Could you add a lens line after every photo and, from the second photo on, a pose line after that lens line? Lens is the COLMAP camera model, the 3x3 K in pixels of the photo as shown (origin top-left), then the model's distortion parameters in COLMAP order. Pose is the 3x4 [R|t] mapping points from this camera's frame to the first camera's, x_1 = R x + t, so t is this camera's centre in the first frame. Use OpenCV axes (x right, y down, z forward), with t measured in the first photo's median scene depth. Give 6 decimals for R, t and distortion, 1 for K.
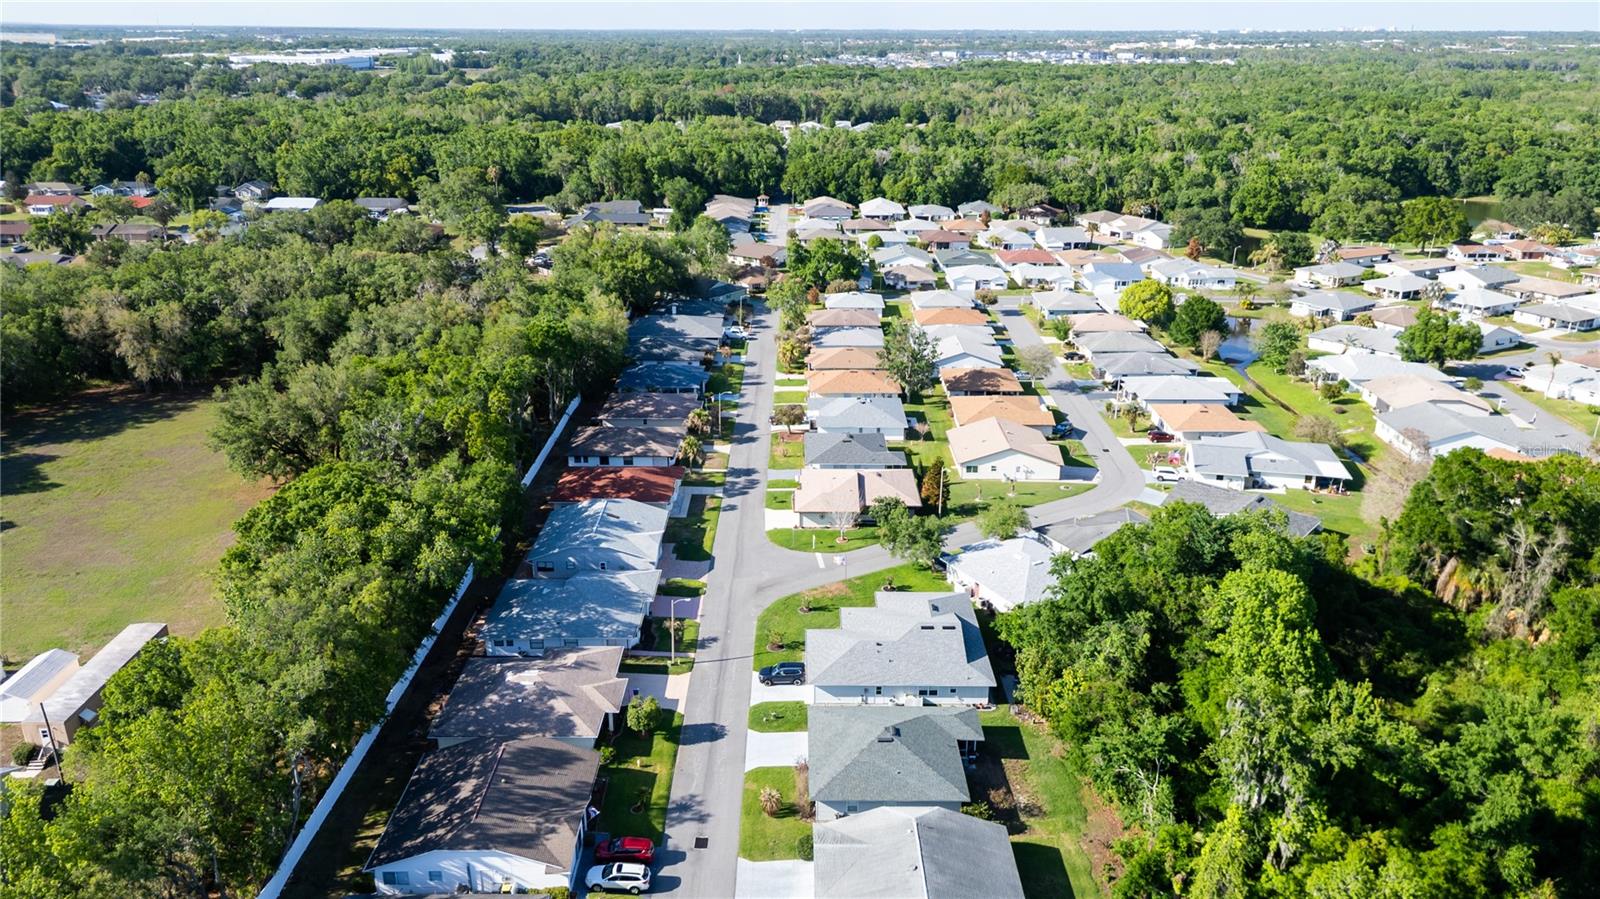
lens RADIAL K [[1121.5, 0, 806.1], [0, 1121.5, 453.2], [0, 0, 1]] dist [0.063971, -0.059768]
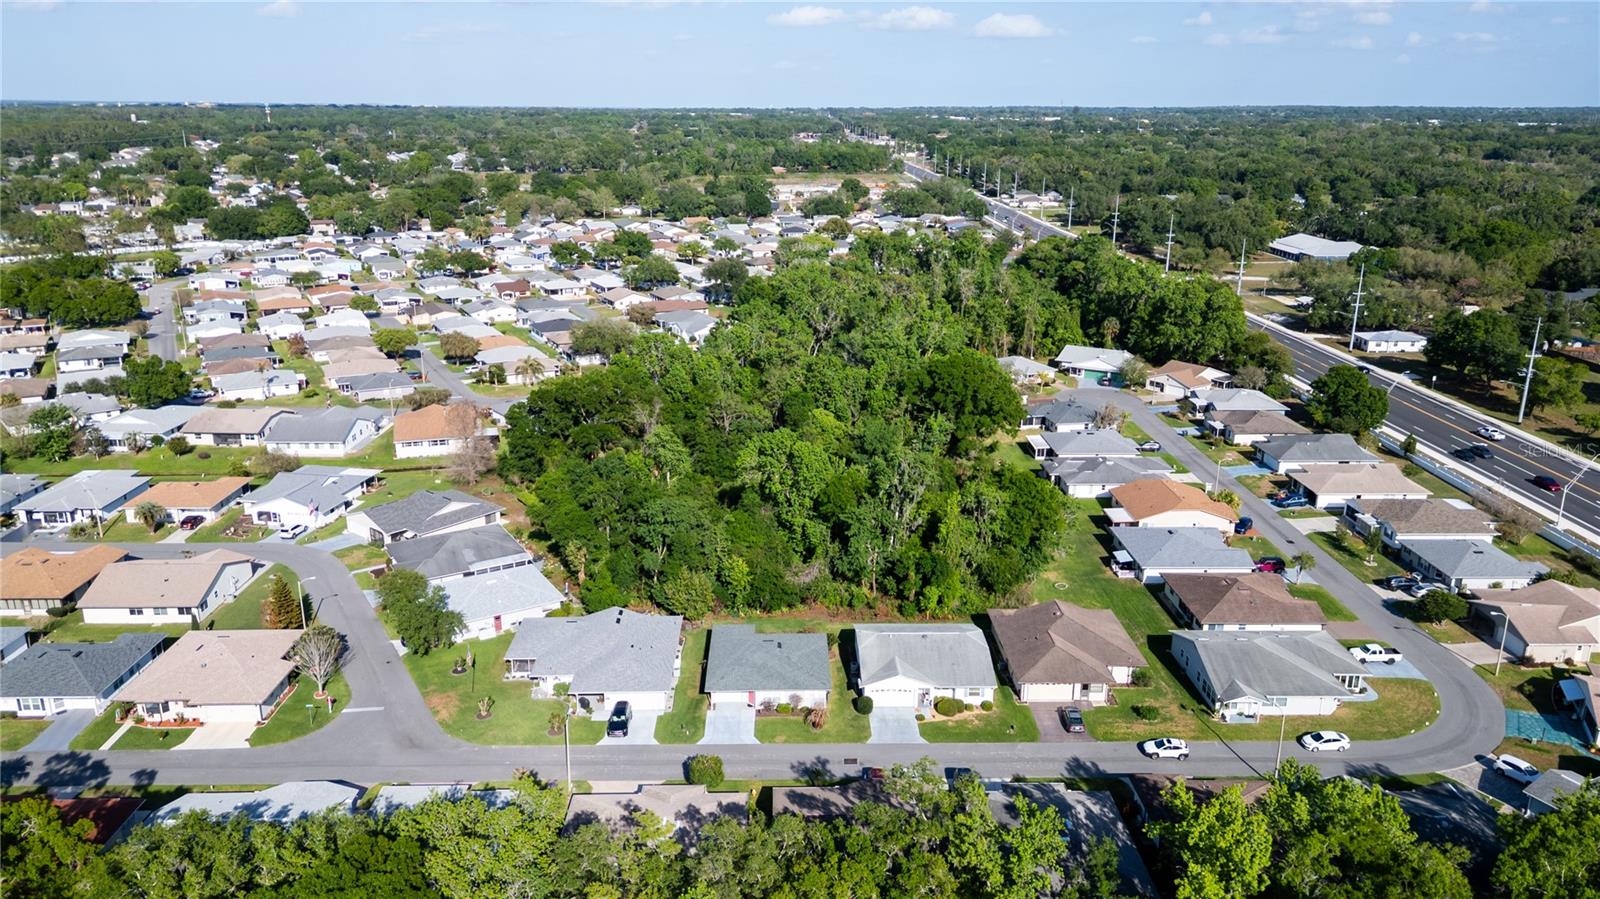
lens RADIAL K [[1121.5, 0, 801.9], [0, 1121.5, 456.3], [0, 0, 1]] dist [0.063971, -0.059768]
pose [[-0.017001, -0.300964, 0.953484, -1.083537], [0.344487, 0.893471, 0.288163, -0.299817], [-0.938637, 0.333362, 0.088488, 0.778873]]
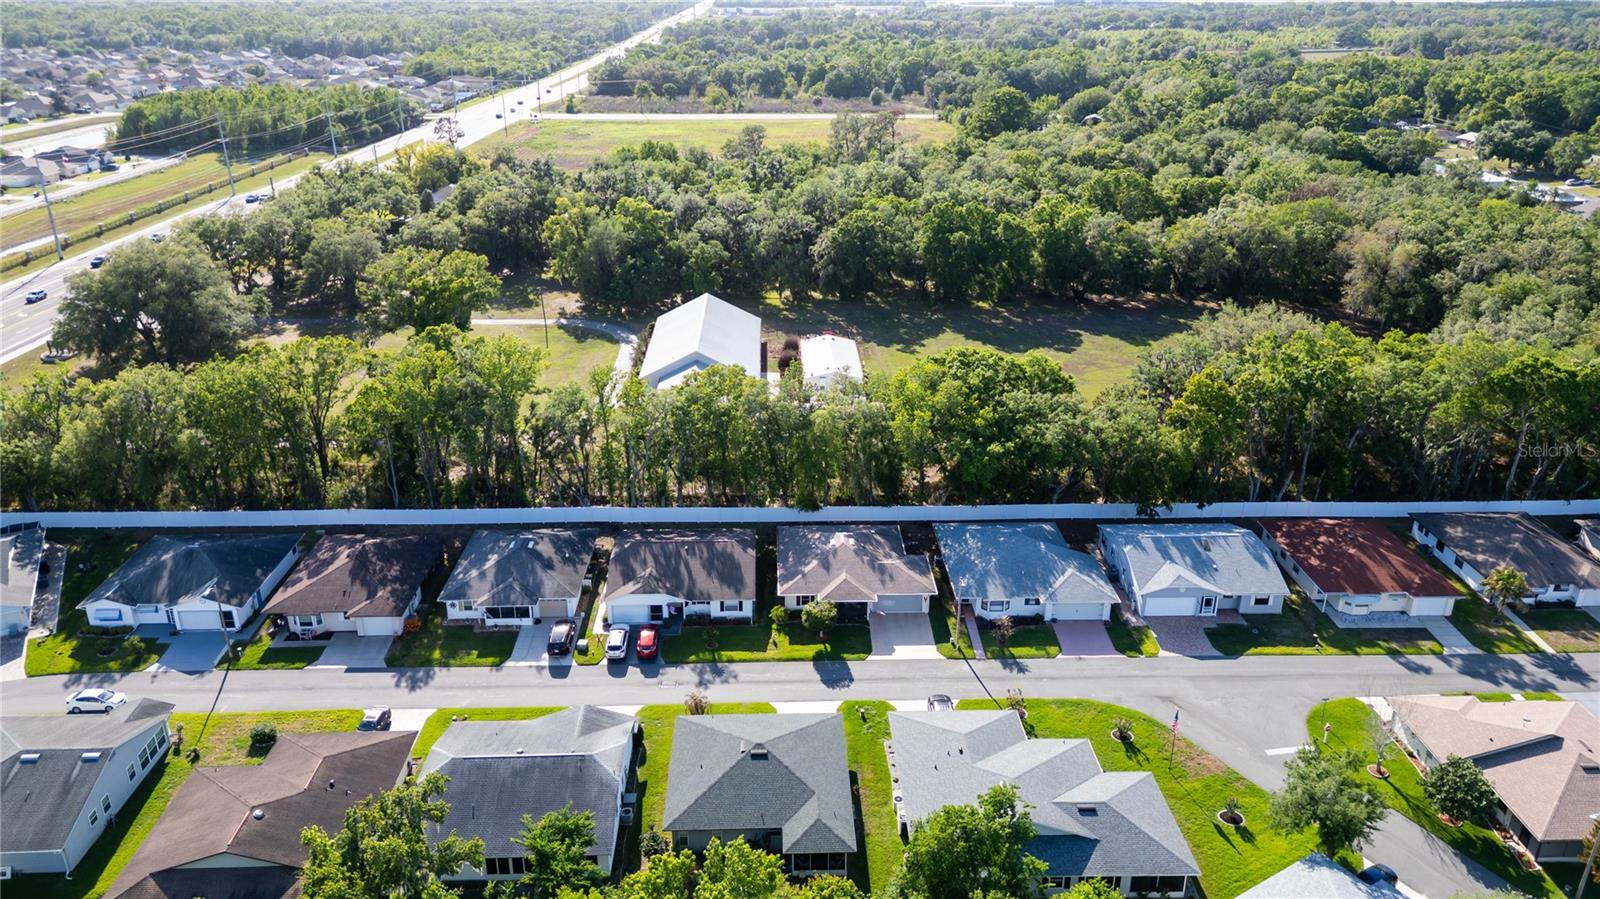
lens RADIAL K [[1121.5, 0, 803.2], [0, 1121.5, 458.7], [0, 0, 1]] dist [0.063971, -0.059768]
pose [[0.025490, 0.385400, -0.922397, 0.784767], [-0.354322, 0.866278, 0.352161, -0.261681], [0.934776, 0.317849, 0.158637, 0.823458]]
